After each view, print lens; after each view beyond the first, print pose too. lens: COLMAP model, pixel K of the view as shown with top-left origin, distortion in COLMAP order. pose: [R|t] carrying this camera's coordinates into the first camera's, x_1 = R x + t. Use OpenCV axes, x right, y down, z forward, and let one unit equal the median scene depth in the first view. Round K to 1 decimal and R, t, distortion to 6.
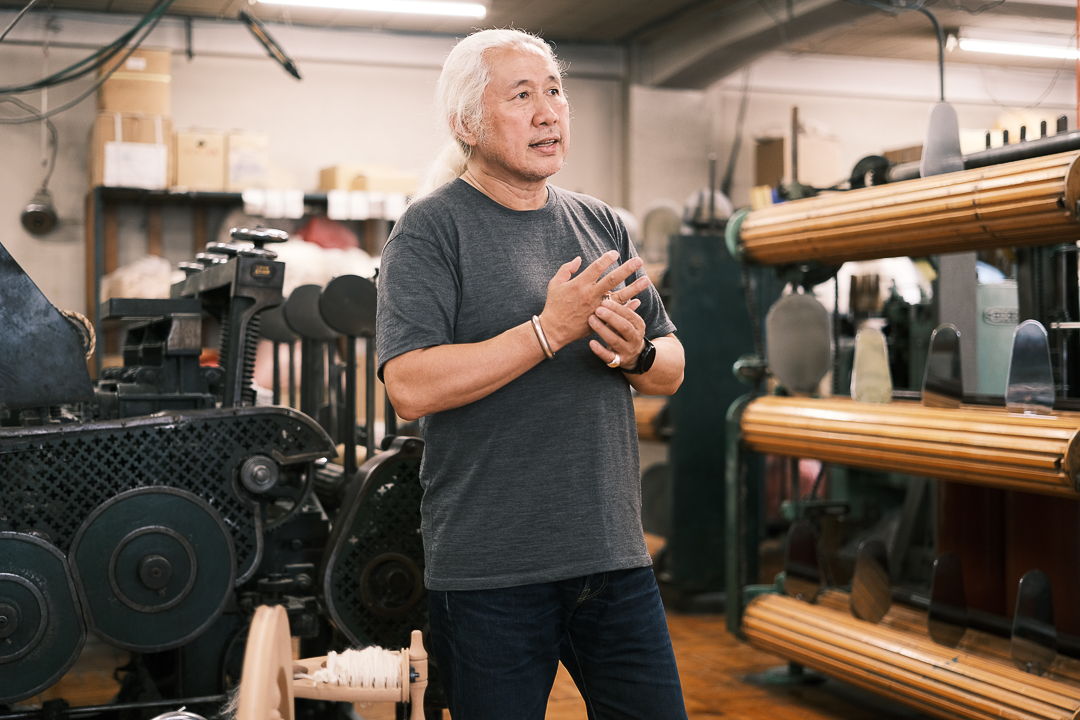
lens RADIAL K [[1746.0, 0, 514.3], [0, 1746.0, 345.2], [0, 0, 1]] dist [0.056622, 0.077197]
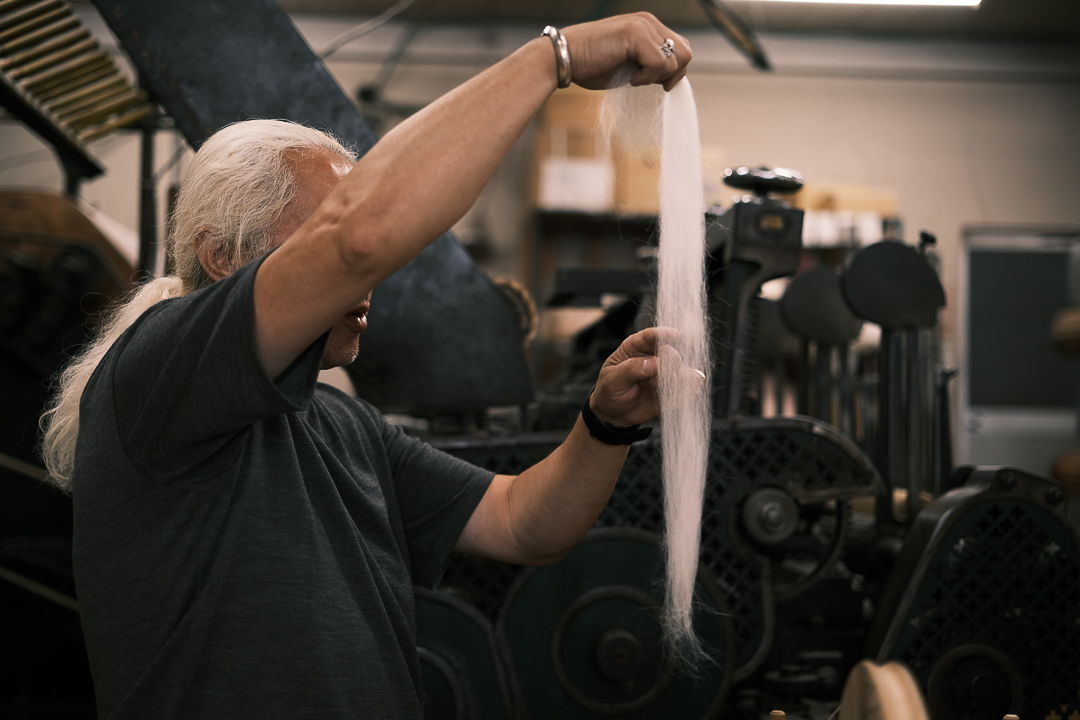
lens RADIAL K [[1746.0, 0, 514.3], [0, 1746.0, 345.2], [0, 0, 1]] dist [0.056622, 0.077197]
pose [[0.970336, 0.005960, -0.241686, -0.078593], [-0.015434, 0.999184, -0.037326, 0.034386], [0.241266, 0.039949, 0.969636, 0.318892]]
